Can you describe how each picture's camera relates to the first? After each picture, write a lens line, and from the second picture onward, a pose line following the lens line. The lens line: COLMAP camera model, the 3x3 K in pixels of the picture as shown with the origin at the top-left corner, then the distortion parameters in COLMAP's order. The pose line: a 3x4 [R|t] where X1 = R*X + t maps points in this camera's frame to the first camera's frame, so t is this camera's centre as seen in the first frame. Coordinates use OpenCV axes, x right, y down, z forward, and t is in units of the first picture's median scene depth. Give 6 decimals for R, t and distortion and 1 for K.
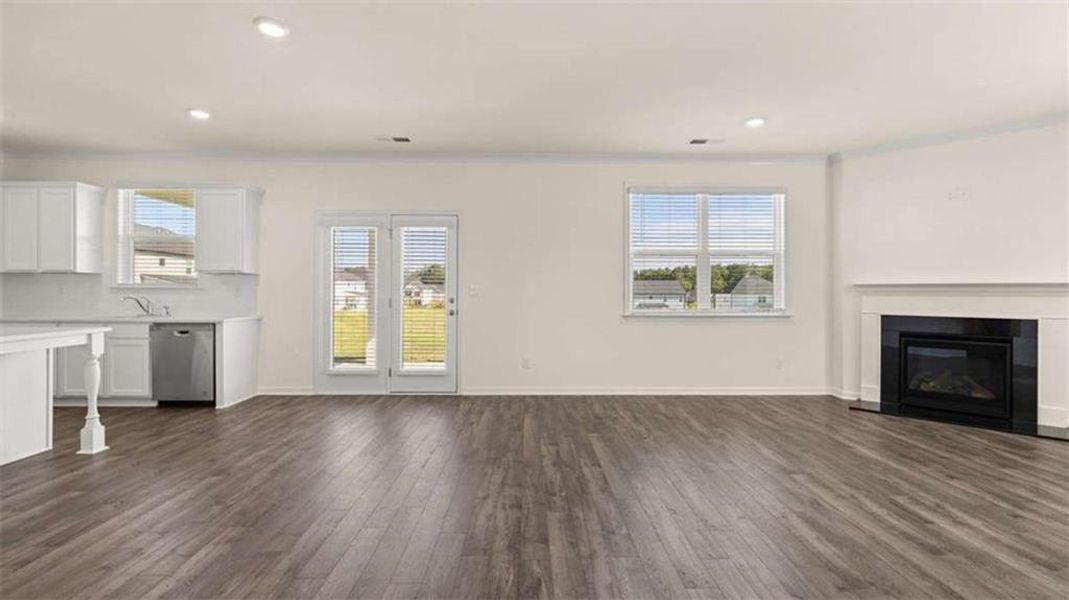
lens RADIAL K [[452.1, 0, 537.5], [0, 452.1, 291.3], [0, 0, 1]] dist [0.002093, -0.000006]
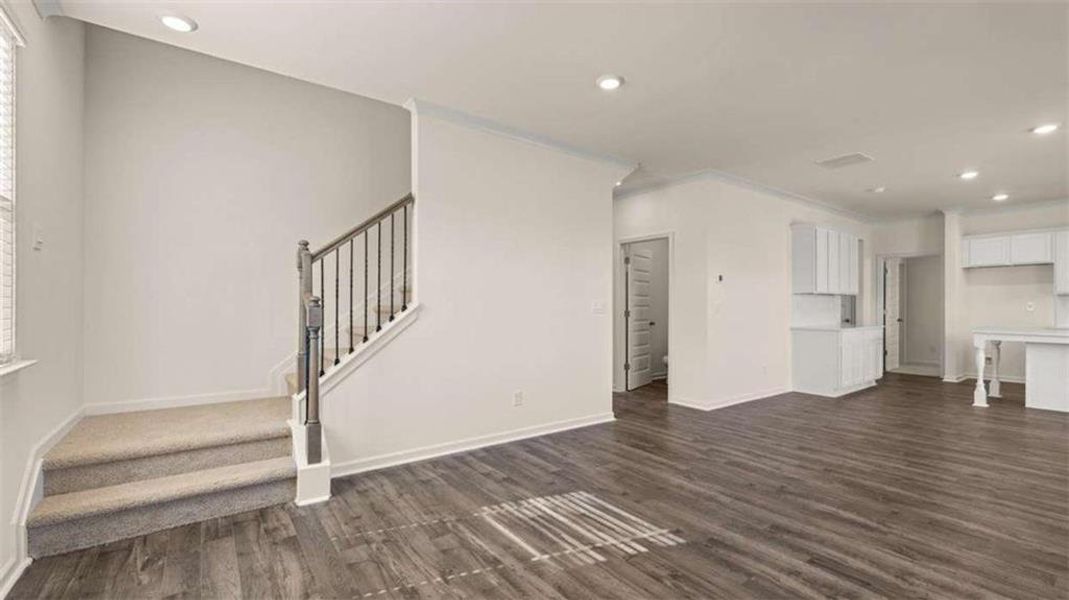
lens RADIAL K [[452.1, 0, 535.8], [0, 452.1, 310.5], [0, 0, 1]] dist [0.002093, -0.000006]
pose [[-0.817511, 0.000464, -0.575913, 0.982211], [-0.002598, 0.999987, 0.004494, 0.003020], [0.575907, 0.005170, -0.817499, 0.760208]]
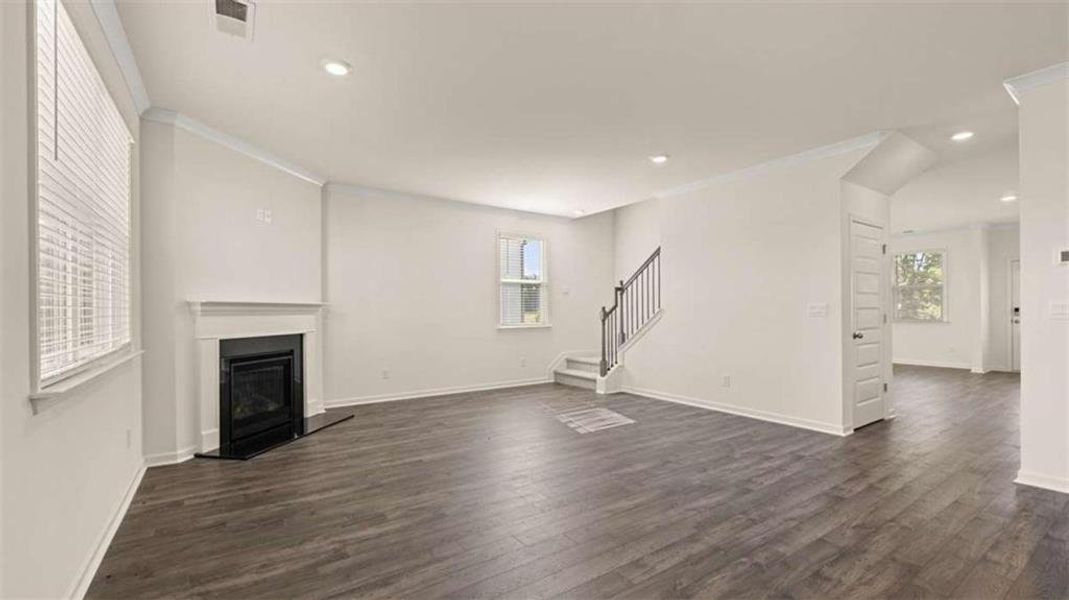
lens RADIAL K [[452.1, 0, 533.4], [0, 452.1, 308.0], [0, 0, 1]] dist [0.002093, -0.000006]
pose [[-0.546743, 0.004642, 0.837287, -0.255051], [0.000830, 0.999987, -0.005001, -0.000003], [-0.837300, -0.002039, -0.546740, 1.072240]]
